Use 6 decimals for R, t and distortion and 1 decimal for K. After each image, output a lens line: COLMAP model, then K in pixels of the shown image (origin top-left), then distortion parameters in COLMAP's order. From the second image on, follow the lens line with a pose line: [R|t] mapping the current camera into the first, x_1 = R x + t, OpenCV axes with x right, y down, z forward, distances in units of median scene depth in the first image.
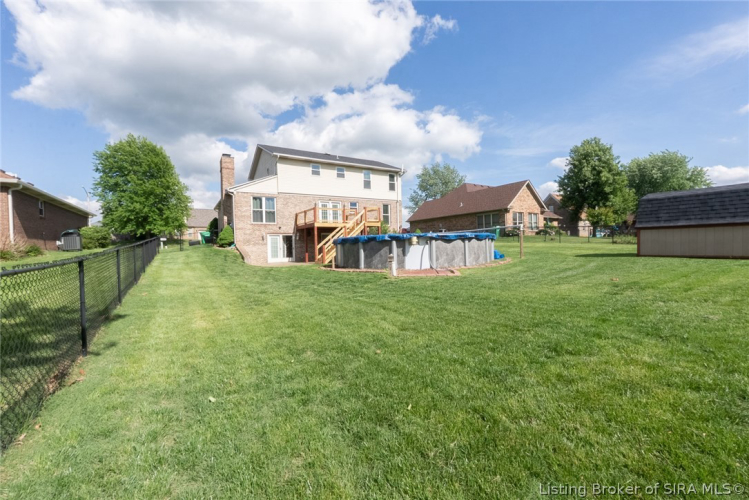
lens RADIAL K [[314.6, 0, 374.5], [0, 314.6, 250.0], [0, 0, 1]] dist [-0.009326, 0.000054]
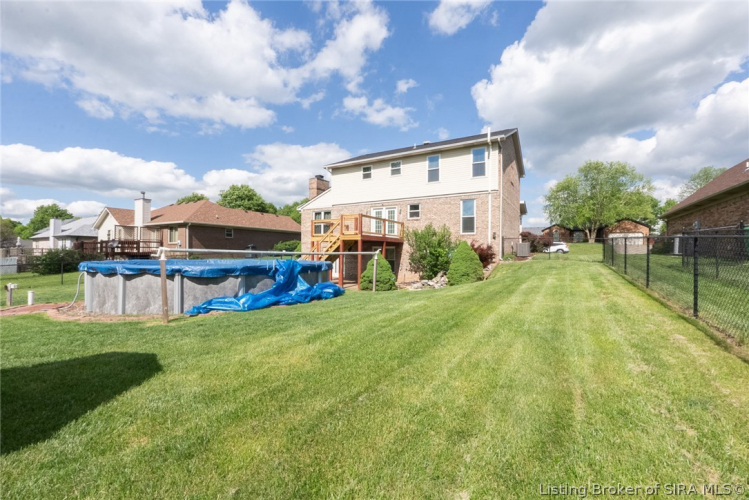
lens RADIAL K [[314.6, 0, 374.5], [0, 314.6, 250.0], [0, 0, 1]] dist [-0.009326, 0.000054]
pose [[0.456850, 0.029293, -0.889061, 0.566586], [-0.022381, 0.999520, 0.021432, -0.060875], [0.889262, 0.010107, 0.457286, 0.608280]]
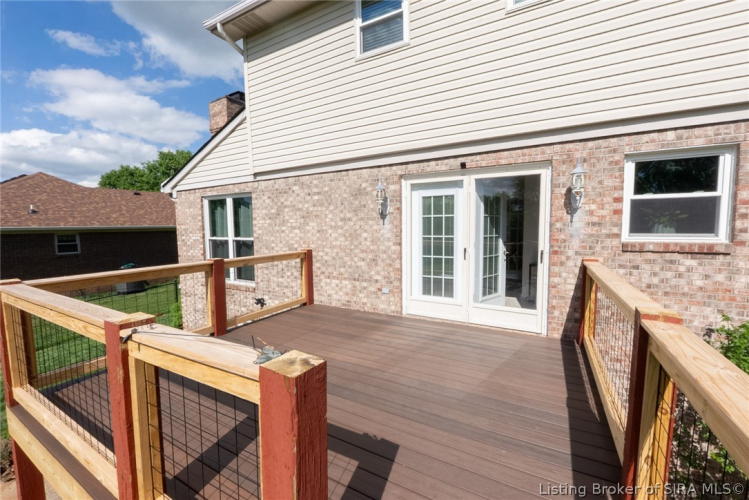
lens RADIAL K [[314.6, 0, 374.5], [0, 314.6, 250.0], [0, 0, 1]] dist [-0.009326, 0.000054]
pose [[0.468414, 0.088468, -0.879069, -0.013283], [-0.005810, 0.995261, 0.097066, -0.131144], [0.883490, -0.040360, 0.466708, 0.872340]]
